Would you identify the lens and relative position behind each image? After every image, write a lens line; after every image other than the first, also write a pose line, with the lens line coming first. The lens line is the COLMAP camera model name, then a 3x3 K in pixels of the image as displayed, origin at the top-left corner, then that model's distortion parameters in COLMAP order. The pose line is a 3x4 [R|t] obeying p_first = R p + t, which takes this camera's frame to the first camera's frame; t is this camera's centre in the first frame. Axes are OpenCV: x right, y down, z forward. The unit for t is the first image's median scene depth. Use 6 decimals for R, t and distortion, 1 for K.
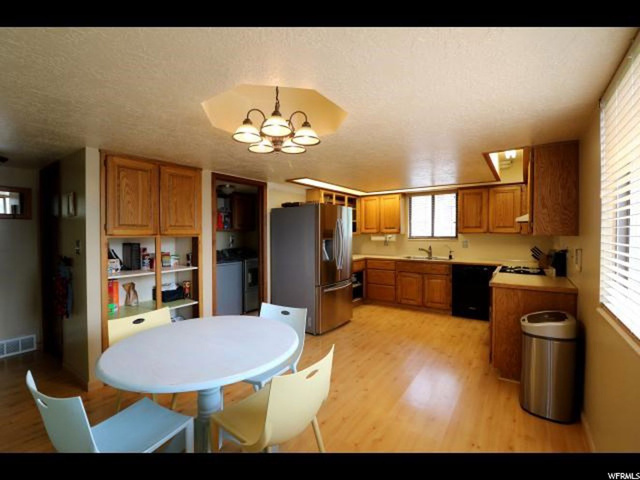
lens RADIAL K [[294.3, 0, 318.1], [0, 294.3, 237.4], [0, 0, 1]] dist [-0.000300, -0.013008]
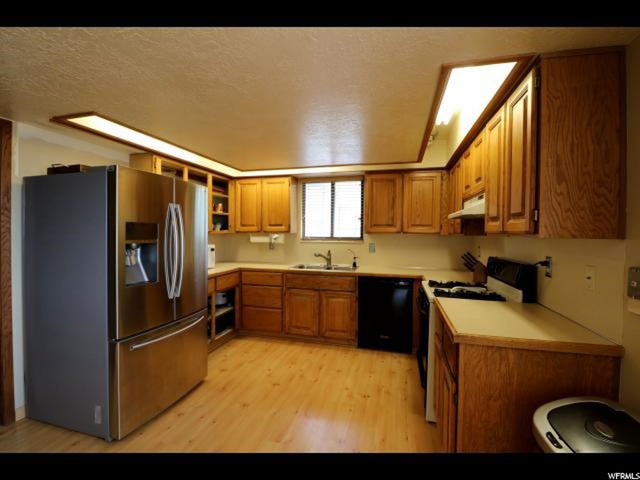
lens RADIAL K [[294.3, 0, 318.1], [0, 294.3, 237.4], [0, 0, 1]] dist [-0.000300, -0.013008]
pose [[0.941704, 0.005245, 0.336402, 0.114069], [-0.005450, 0.999985, -0.000334, -0.002599], [-0.336399, -0.001519, 0.941718, 0.336950]]
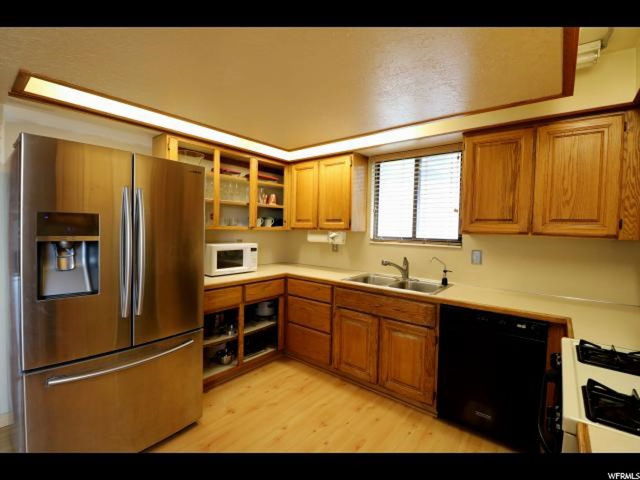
lens RADIAL K [[294.3, 0, 318.1], [0, 294.3, 237.4], [0, 0, 1]] dist [-0.000300, -0.013008]
pose [[0.996707, 0.028581, -0.075882, 0.286010], [-0.027544, 0.999513, 0.014686, -0.008191], [0.076265, -0.012548, 0.997009, 0.518967]]
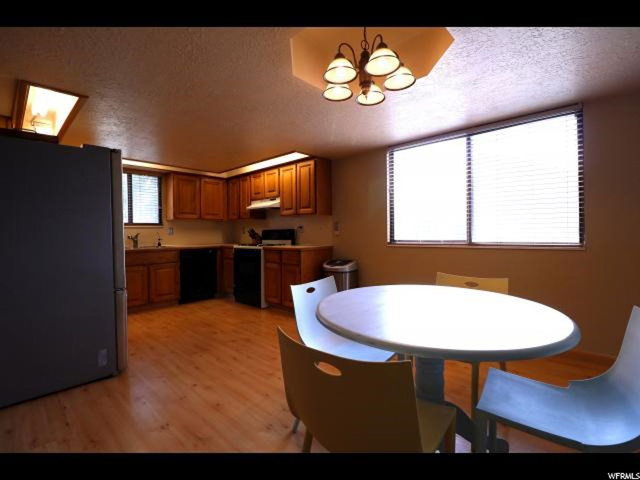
lens RADIAL K [[294.3, 0, 318.1], [0, 294.3, 237.4], [0, 0, 1]] dist [-0.000300, -0.013008]
pose [[0.137950, -0.015691, 0.990315, -0.403433], [0.030147, 0.999478, 0.011636, 0.048695], [-0.989980, 0.028250, 0.138351, 0.394492]]
